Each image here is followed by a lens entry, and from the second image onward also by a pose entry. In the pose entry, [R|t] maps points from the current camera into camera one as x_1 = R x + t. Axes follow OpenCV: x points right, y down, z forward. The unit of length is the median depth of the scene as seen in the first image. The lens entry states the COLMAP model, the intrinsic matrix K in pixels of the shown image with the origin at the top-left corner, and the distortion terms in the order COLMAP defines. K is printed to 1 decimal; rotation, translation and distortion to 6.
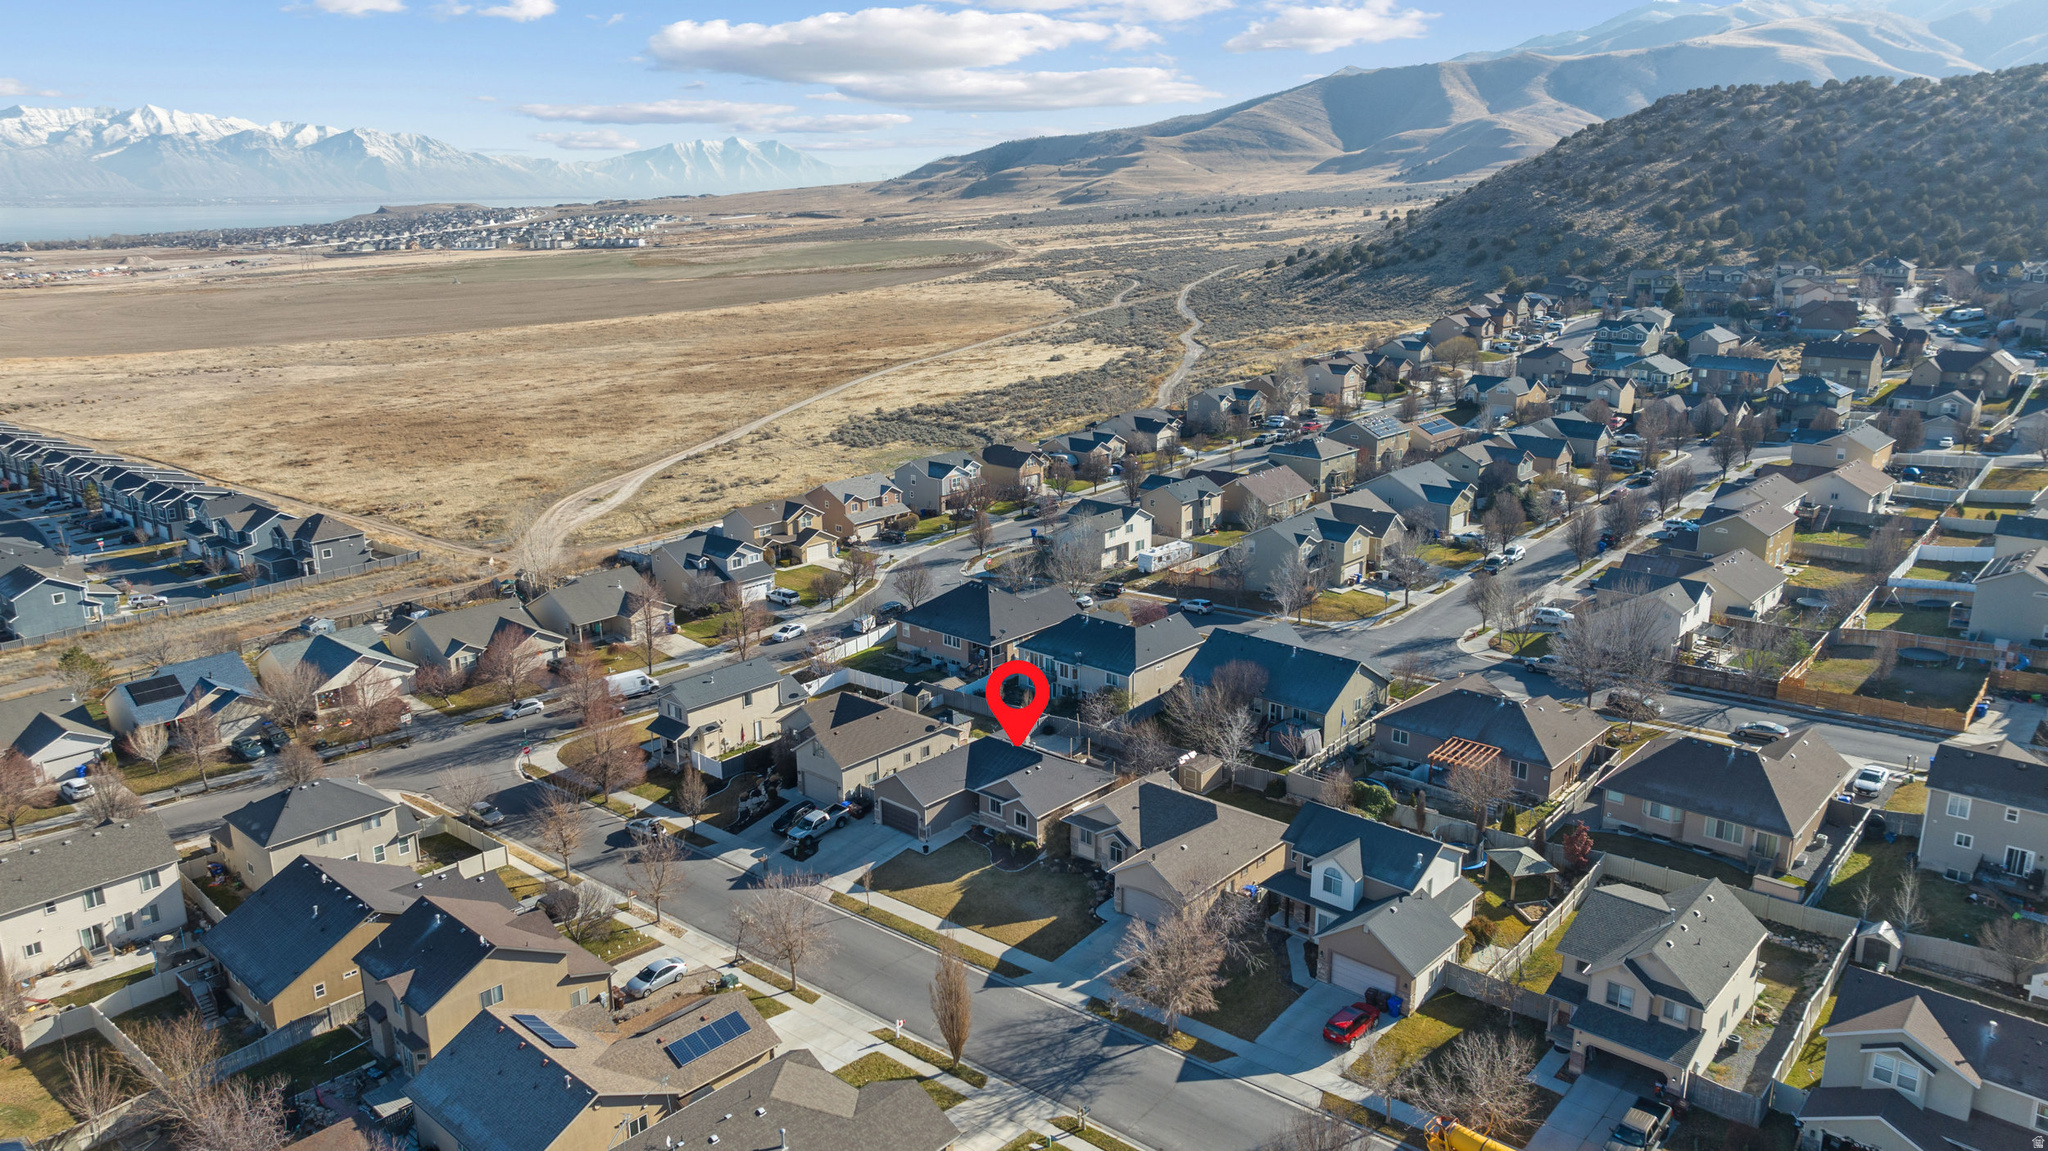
lens RADIAL K [[1444.5, 0, 1026.3], [0, 1444.5, 573.3], [0, 0, 1]] dist [-0.040034, 0.045777]
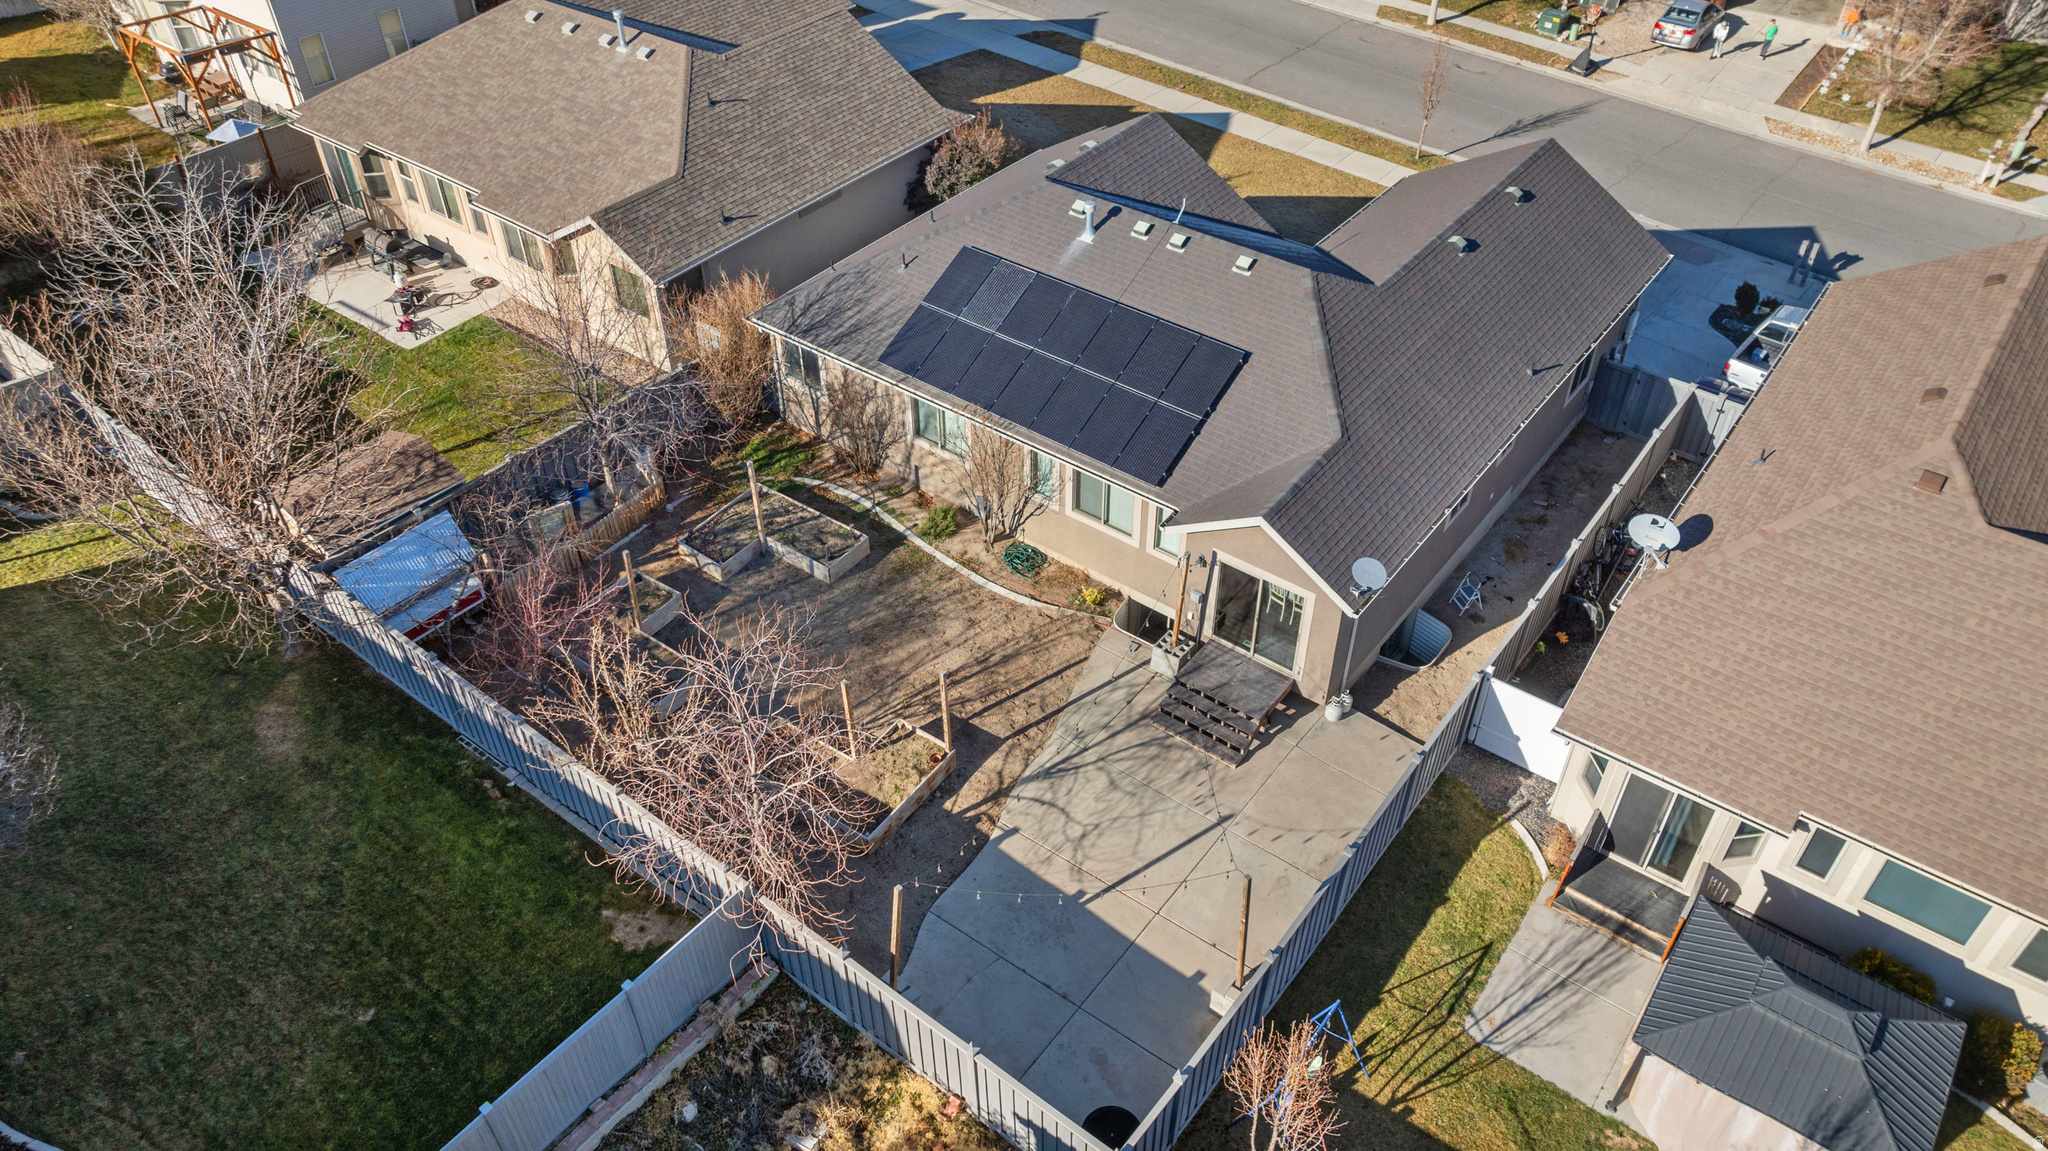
lens RADIAL K [[1444.5, 0, 1026.3], [0, 1444.5, 573.3], [0, 0, 1]] dist [-0.040034, 0.045777]
pose [[-0.997142, 0.058177, -0.048197, 0.017208], [-0.007588, 0.557618, 0.830063, -0.026365], [0.075167, 0.828056, -0.555583, 0.665795]]
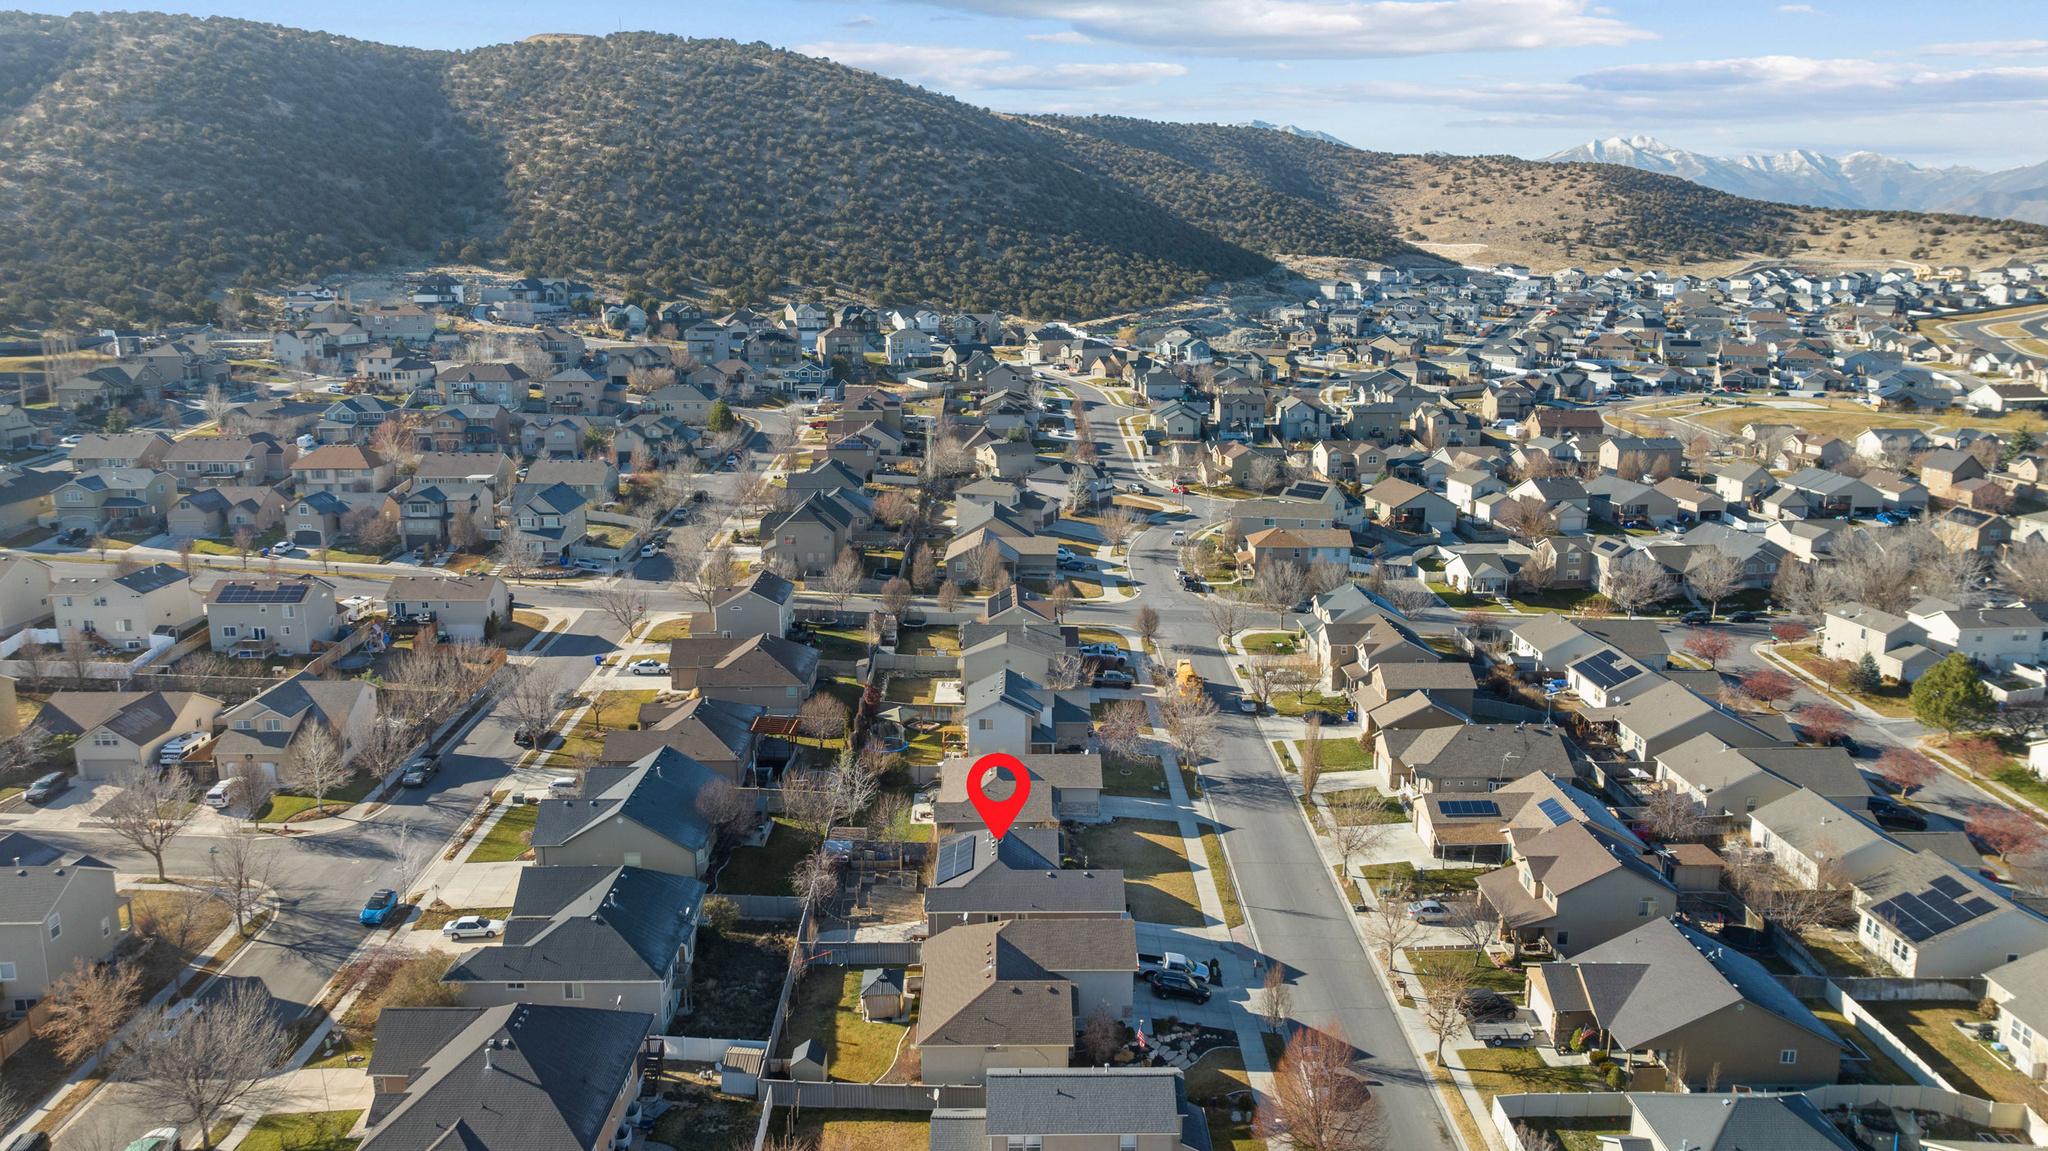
lens RADIAL K [[1444.5, 0, 1026.3], [0, 1444.5, 573.3], [0, 0, 1]] dist [-0.040034, 0.045777]
pose [[-0.674536, -0.149970, 0.722849, -0.387357], [0.198875, 0.906037, 0.373559, -0.223740], [-0.710950, 0.395735, -0.581329, 0.830587]]
